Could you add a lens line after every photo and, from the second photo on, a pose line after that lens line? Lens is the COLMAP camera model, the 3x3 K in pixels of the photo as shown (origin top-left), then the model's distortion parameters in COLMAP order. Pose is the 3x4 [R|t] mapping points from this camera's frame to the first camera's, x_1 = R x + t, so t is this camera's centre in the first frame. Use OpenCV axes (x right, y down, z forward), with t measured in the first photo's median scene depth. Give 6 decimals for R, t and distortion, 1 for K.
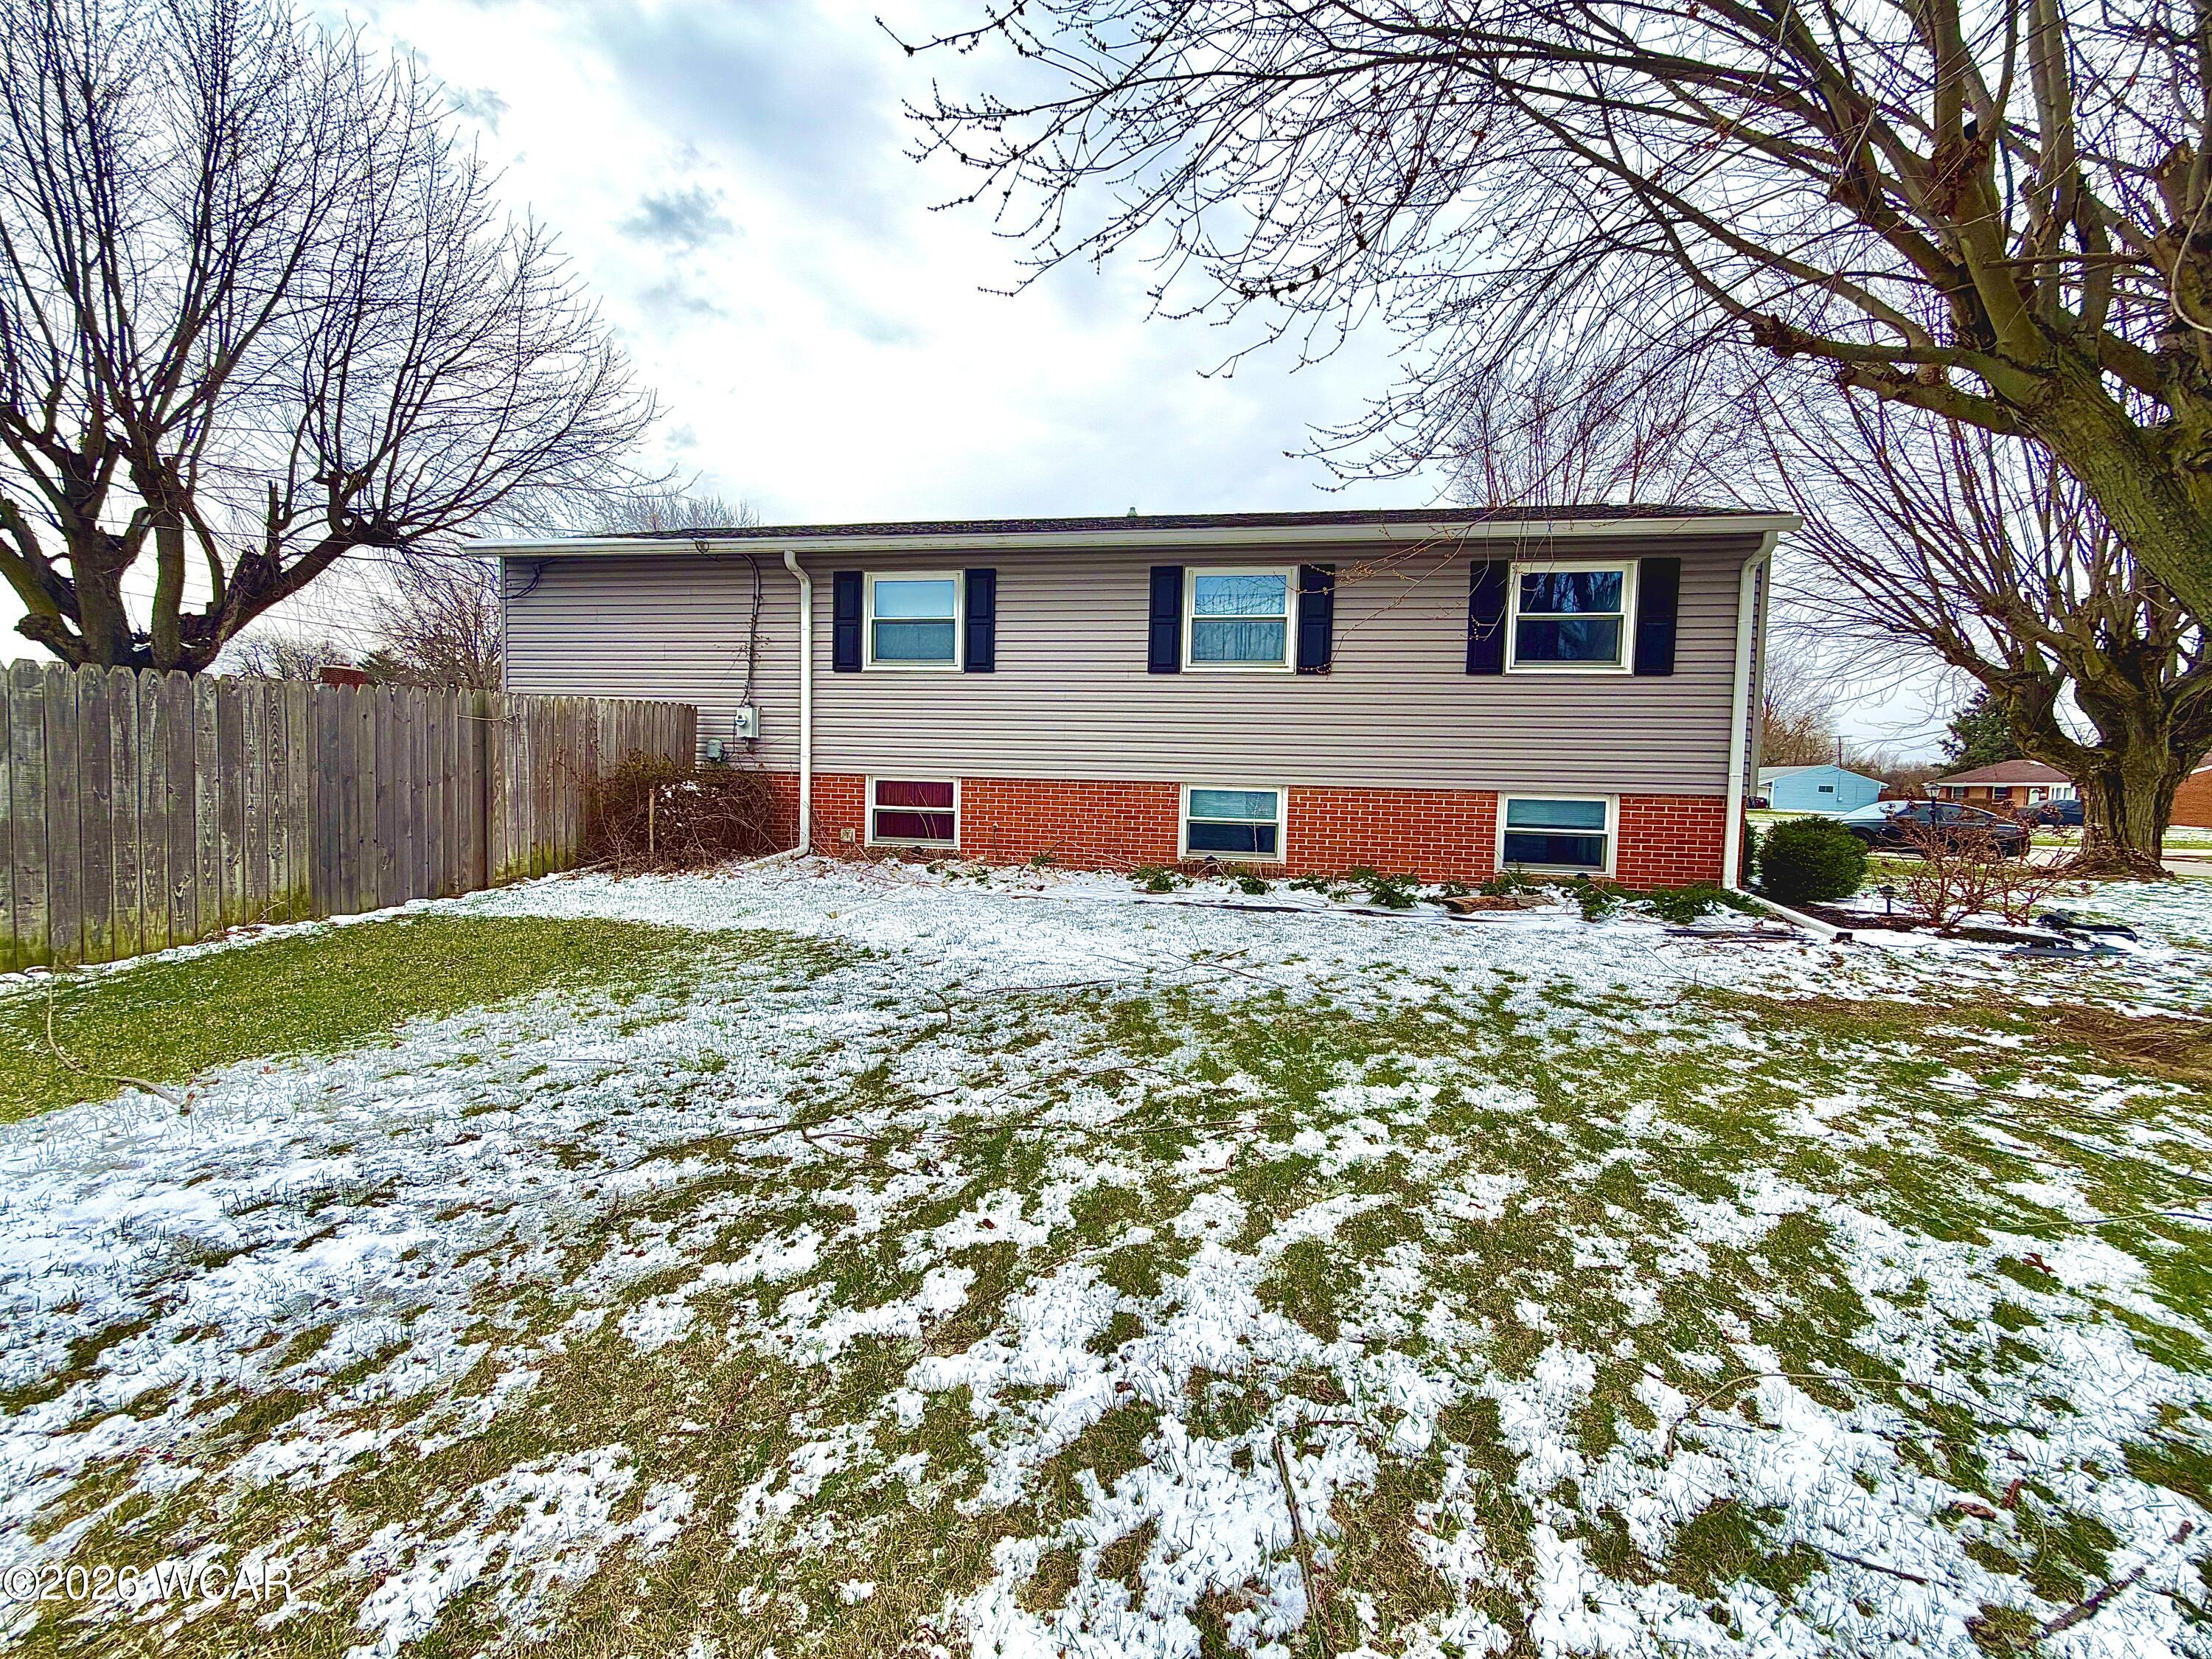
lens RADIAL K [[878.6, 0, 1097.5], [0, 878.6, 829.1], [0, 0, 1]] dist [0.000795, -0.000695]
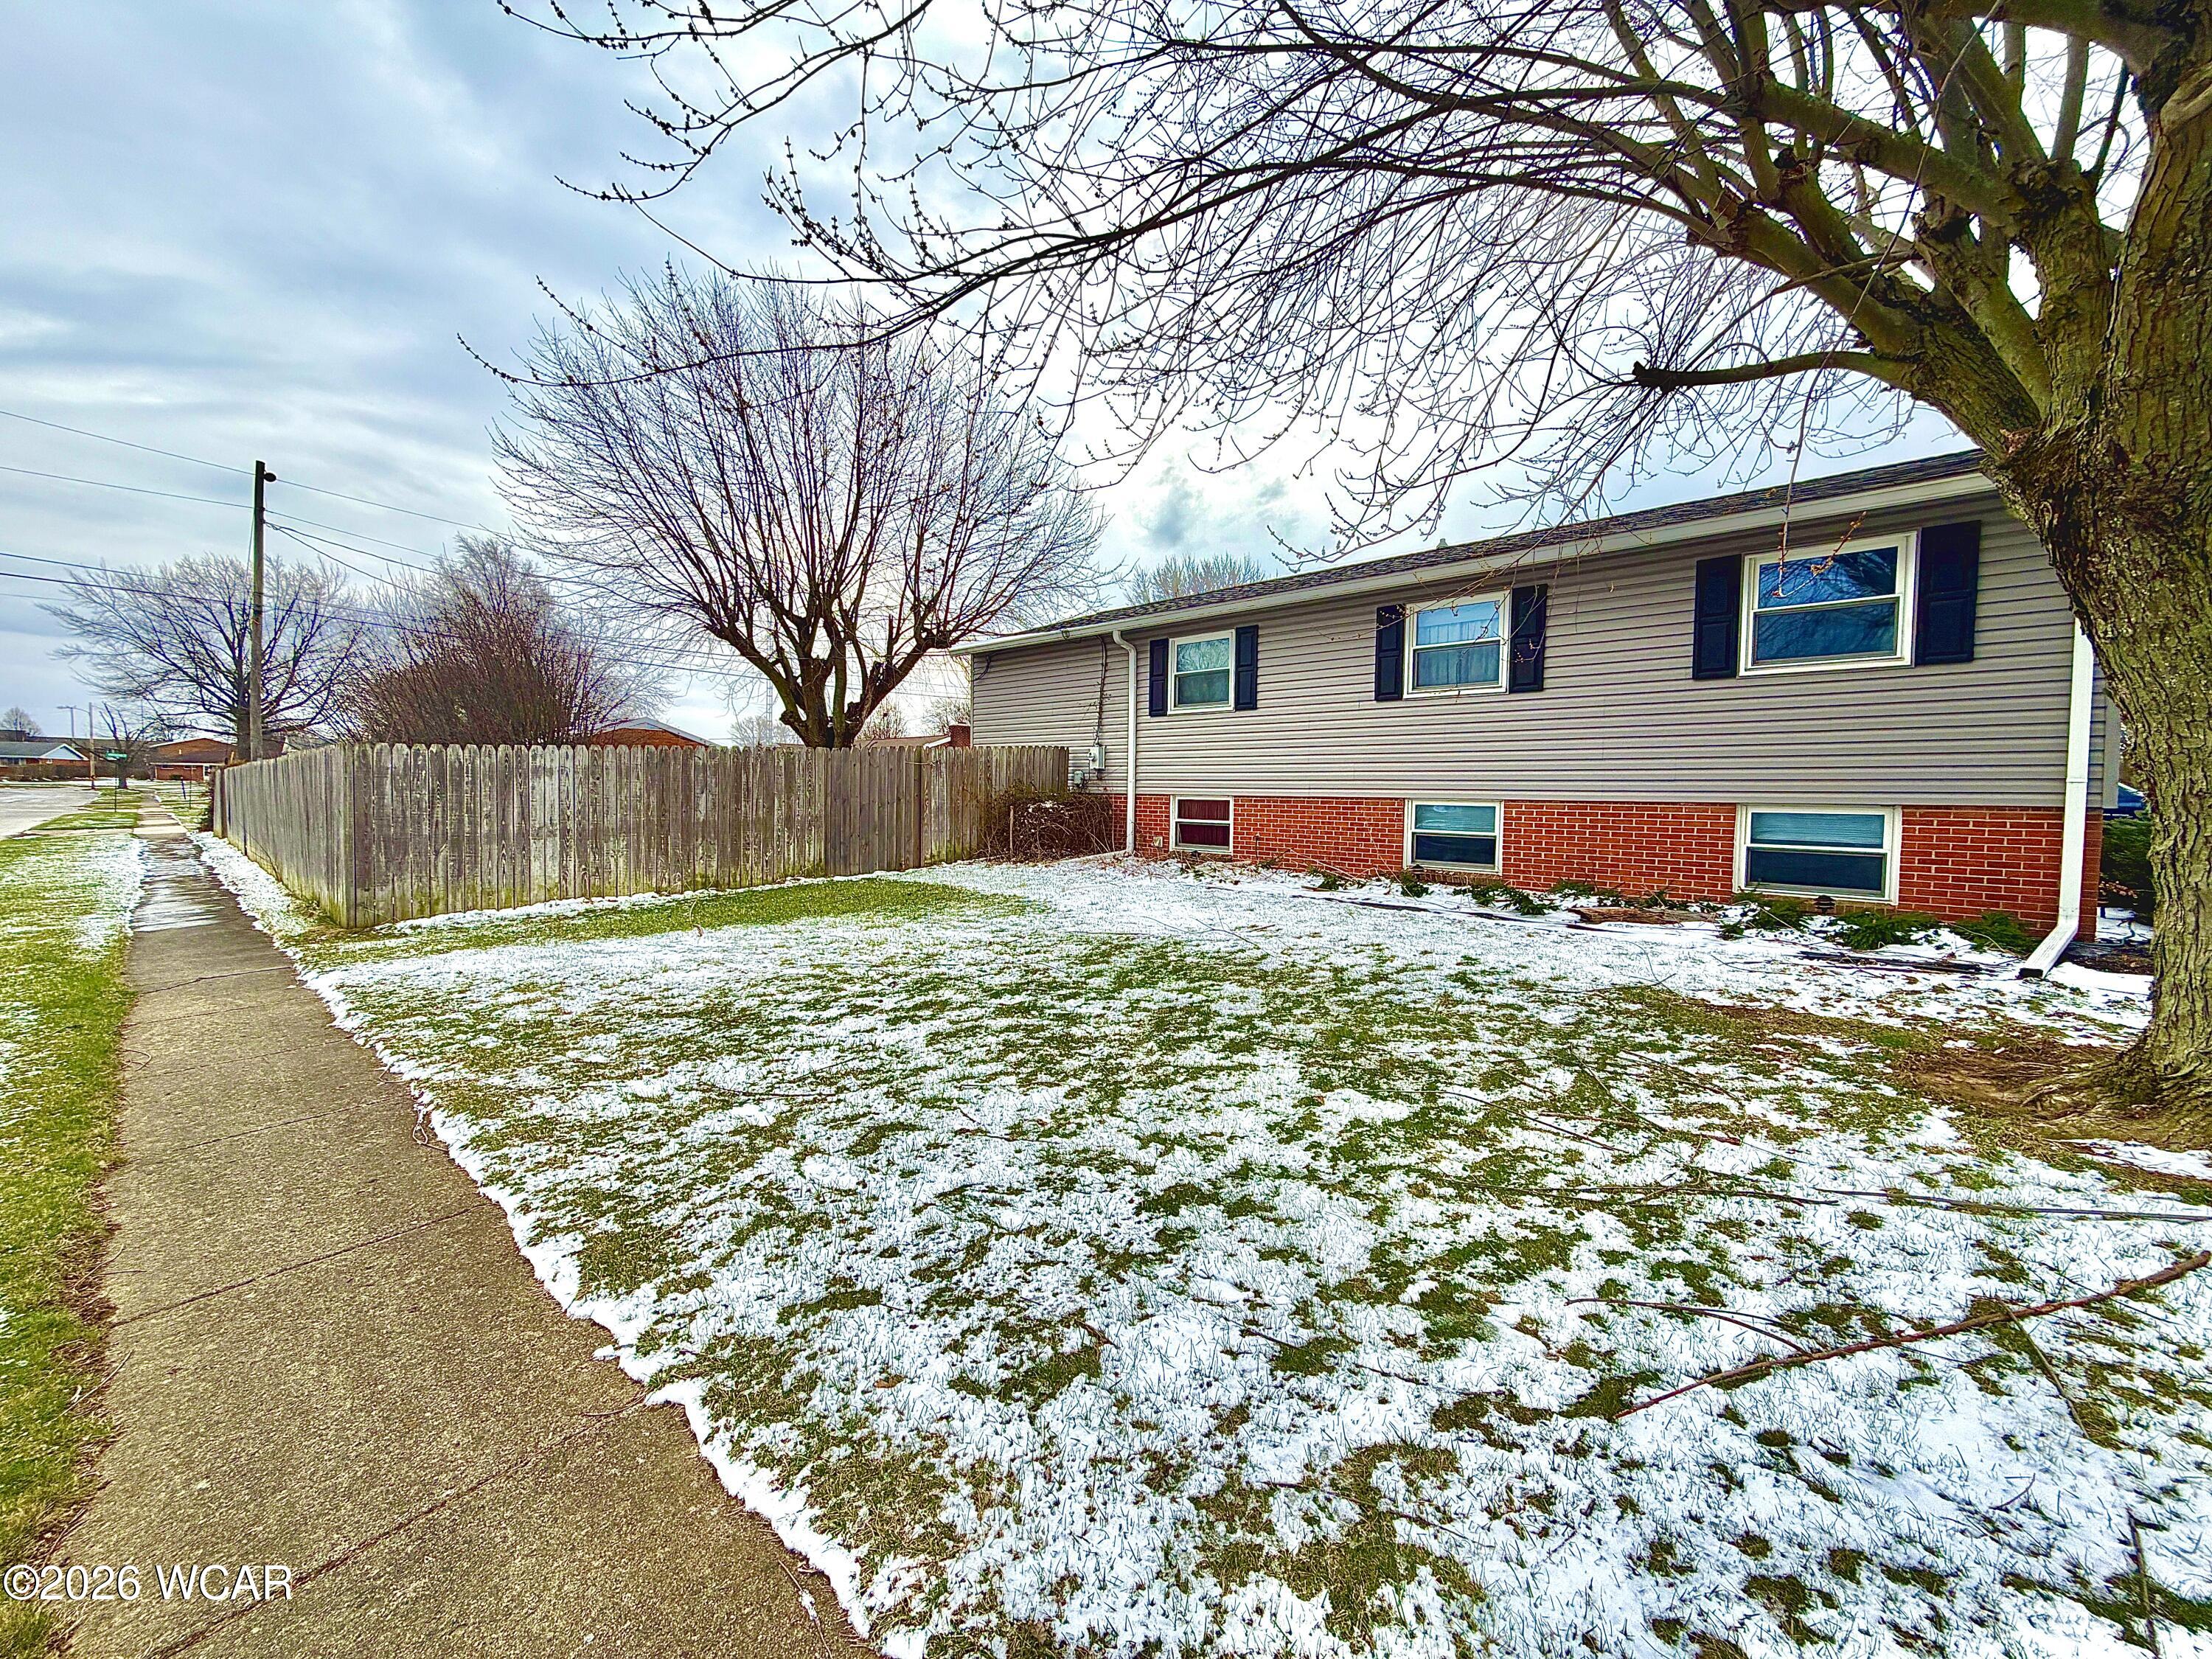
lens RADIAL K [[878.6, 0, 1097.5], [0, 878.6, 829.1], [0, 0, 1]] dist [0.000795, -0.000695]
pose [[0.824441, 0.009305, -0.565871, 0.426747], [-0.023765, 0.999552, -0.018188, 0.015910], [0.565448, 0.028443, 0.824293, -0.134428]]
